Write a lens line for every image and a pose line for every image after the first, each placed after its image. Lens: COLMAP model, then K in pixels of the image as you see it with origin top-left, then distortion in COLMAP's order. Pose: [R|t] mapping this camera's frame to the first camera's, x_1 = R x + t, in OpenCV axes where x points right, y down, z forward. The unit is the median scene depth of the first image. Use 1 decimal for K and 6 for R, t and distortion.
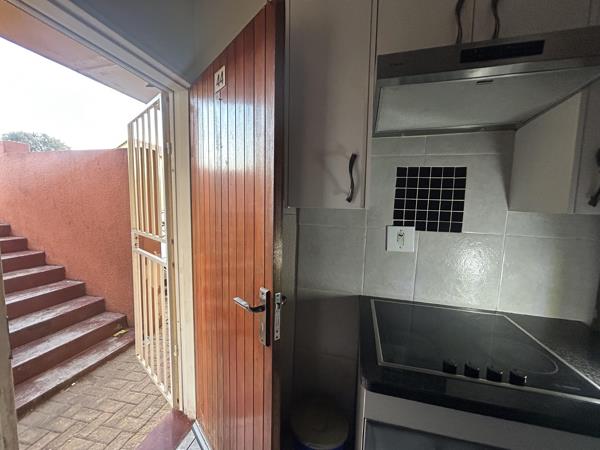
lens RADIAL K [[241.2, 0, 298.7], [0, 241.2, 222.8], [0, 0, 1]] dist [0.003886, -0.000251]
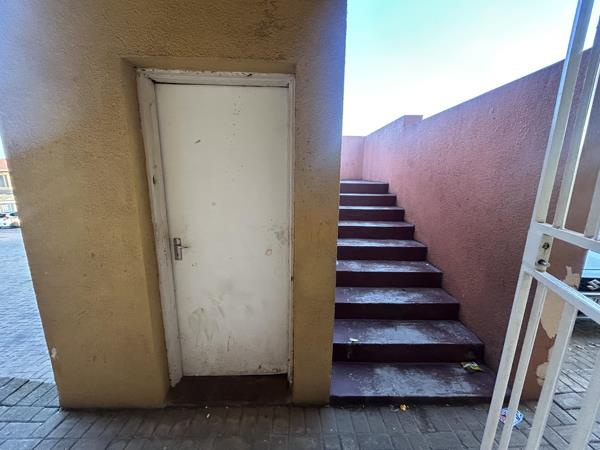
lens RADIAL K [[241.2, 0, 299.9], [0, 241.2, 222.9], [0, 0, 1]] dist [0.003886, -0.000251]
pose [[0.267563, 0.180358, -0.946510, -0.299040], [-0.096555, 0.982399, 0.159902, -0.003757], [0.958690, 0.048607, 0.280269, 0.331802]]
